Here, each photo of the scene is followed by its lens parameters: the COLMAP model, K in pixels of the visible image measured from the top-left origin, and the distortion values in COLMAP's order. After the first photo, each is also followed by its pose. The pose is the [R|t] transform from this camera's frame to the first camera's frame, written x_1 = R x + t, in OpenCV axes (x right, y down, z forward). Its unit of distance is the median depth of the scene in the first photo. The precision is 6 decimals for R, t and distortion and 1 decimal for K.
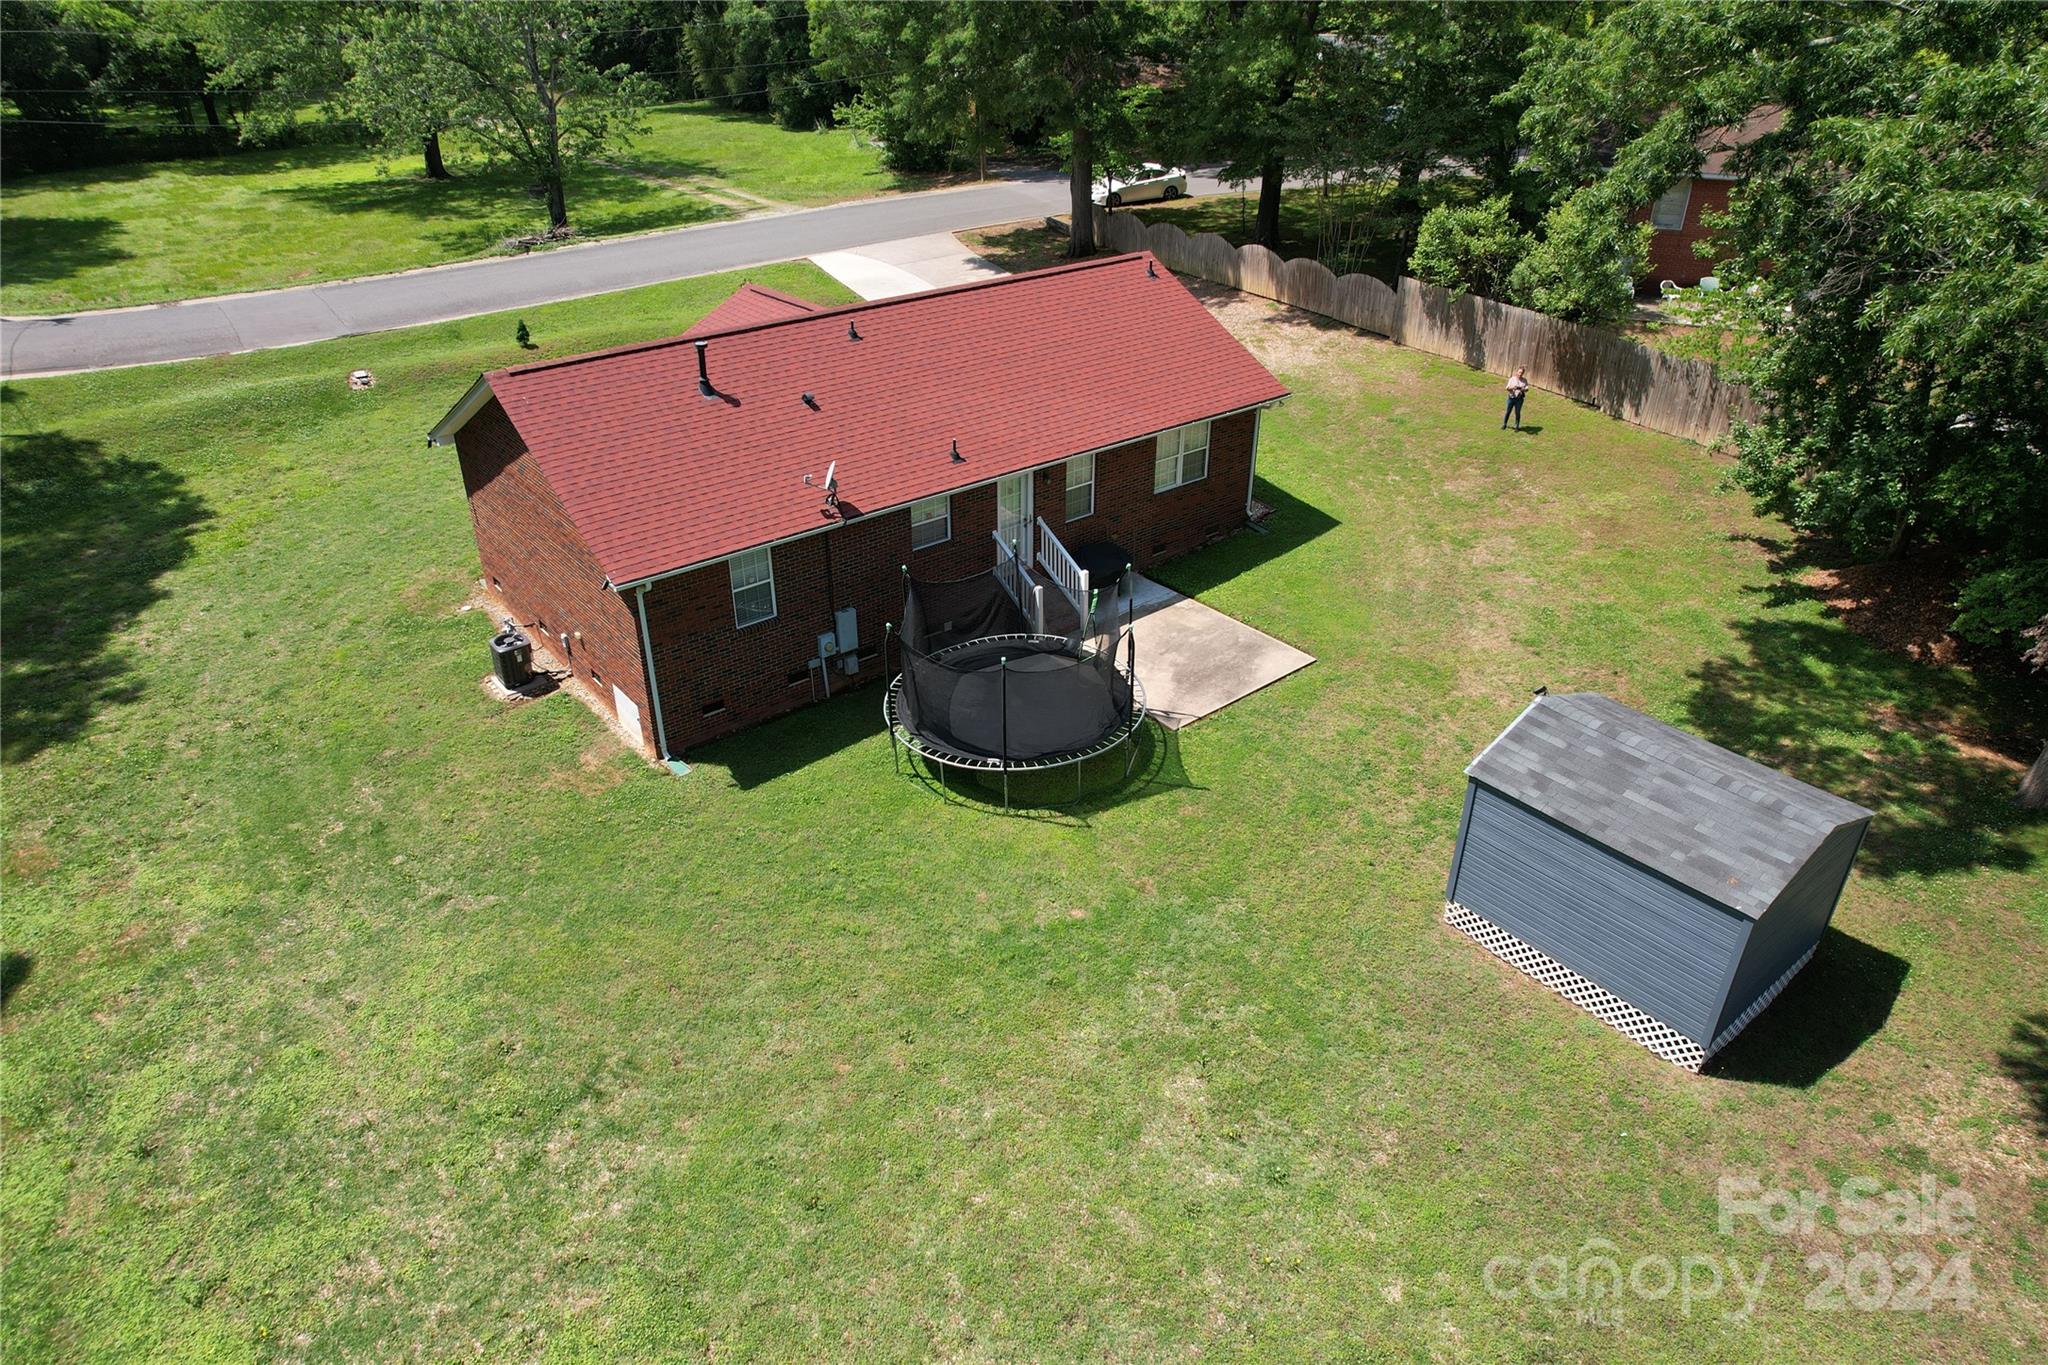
lens RADIAL K [[1319.7, 0, 1018.1], [0, 1319.7, 696.6], [0, 0, 1]] dist [-0.070241, 0.062497]
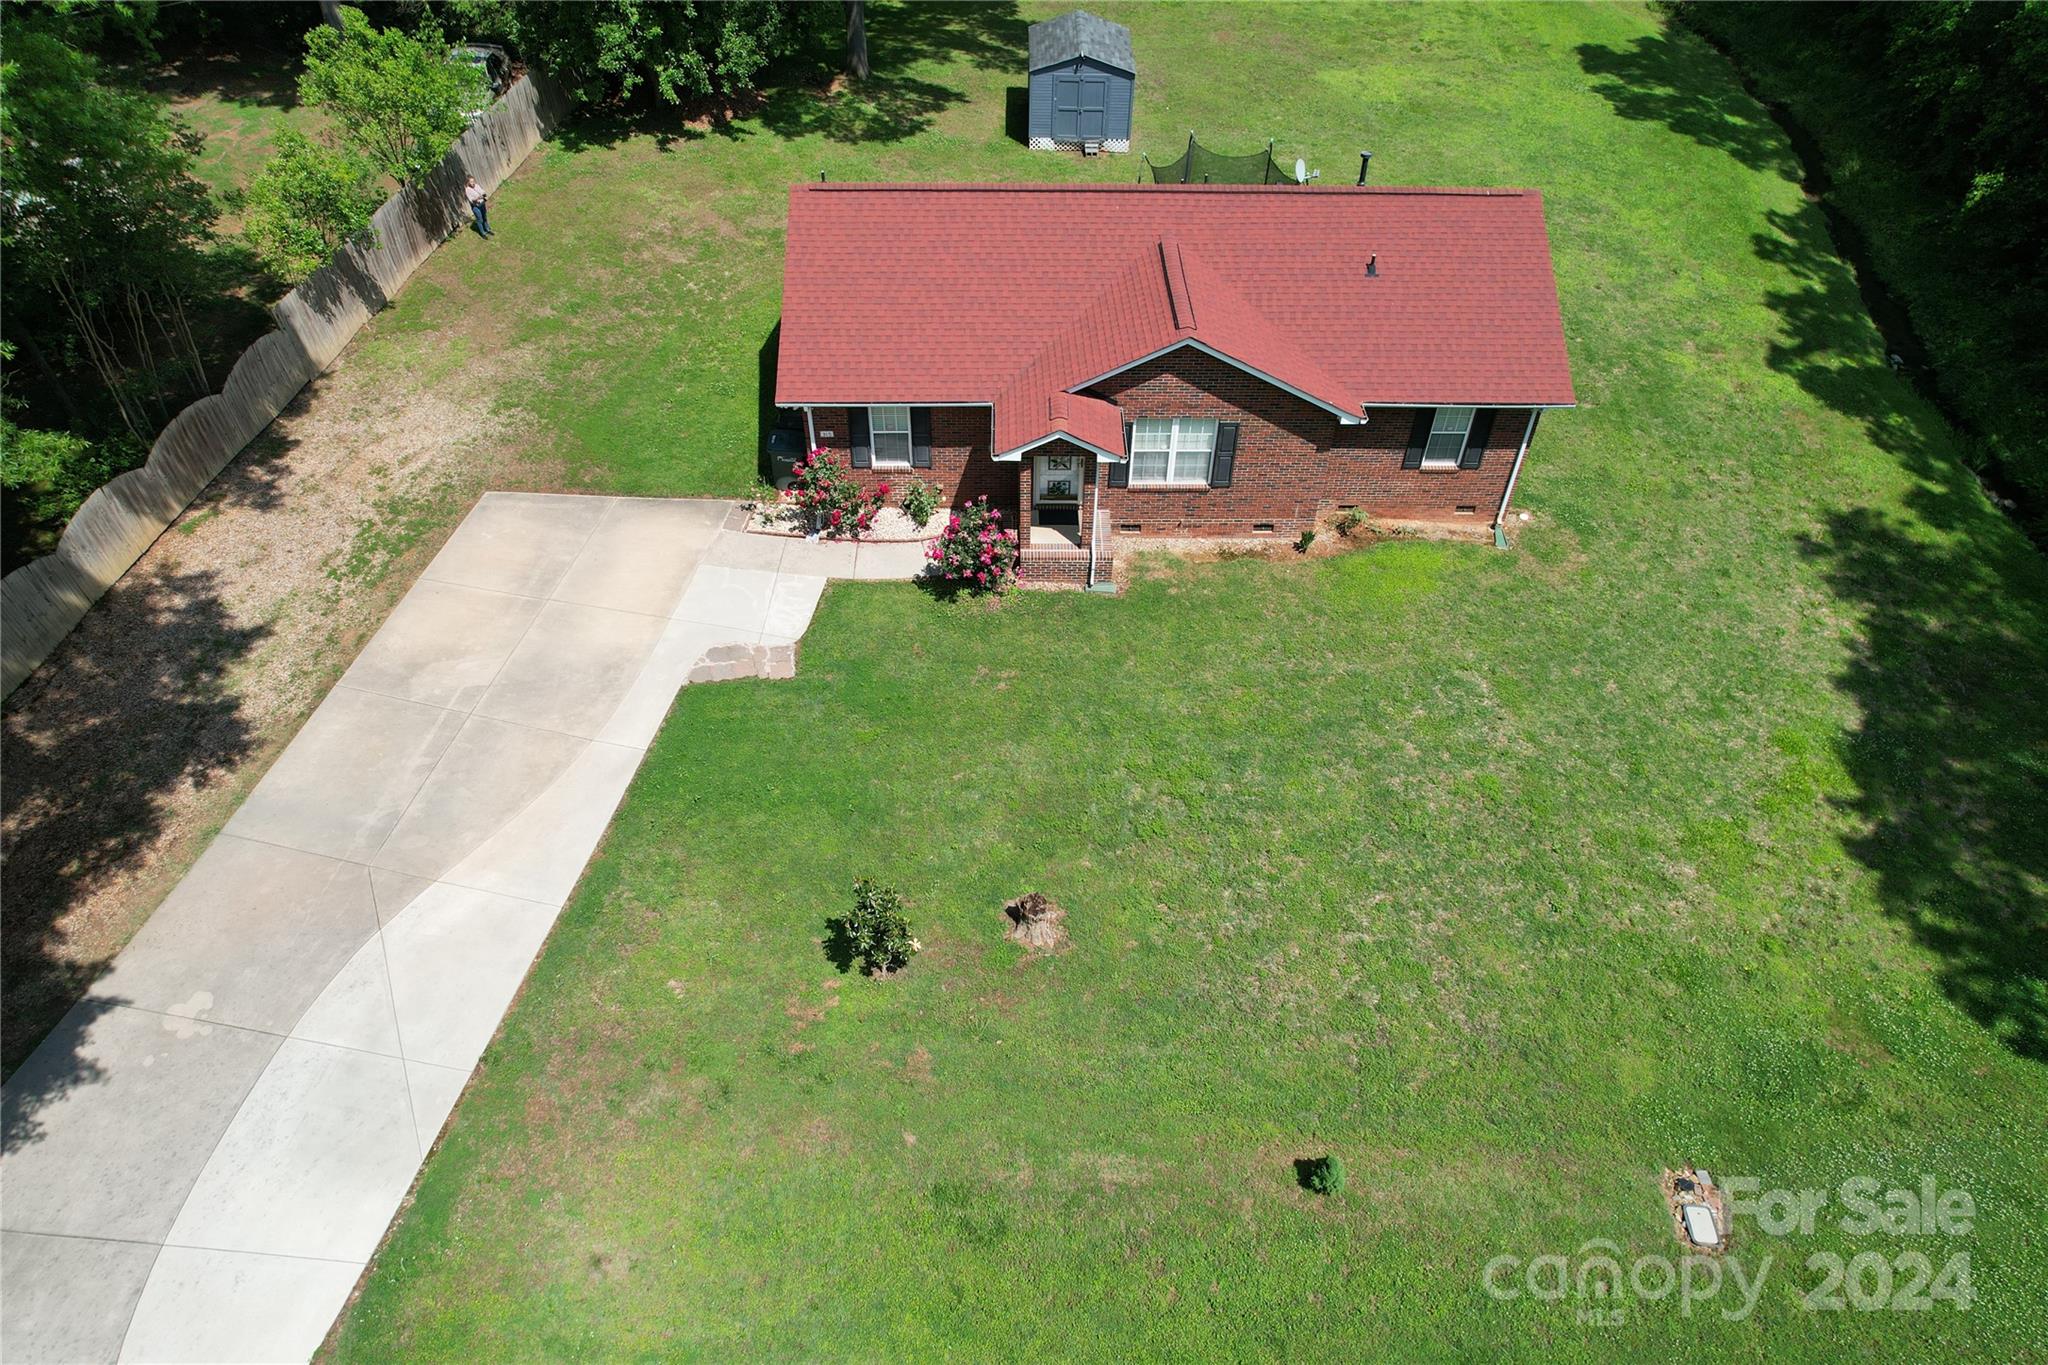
lens RADIAL K [[1319.7, 0, 1018.1], [0, 1319.7, 696.6], [0, 0, 1]] dist [-0.070241, 0.062497]
pose [[-0.785922, -0.443211, 0.431149, -0.608341], [0.307763, 0.324379, 0.894461, -1.057445], [-0.536291, 0.835669, -0.118533, 1.427569]]
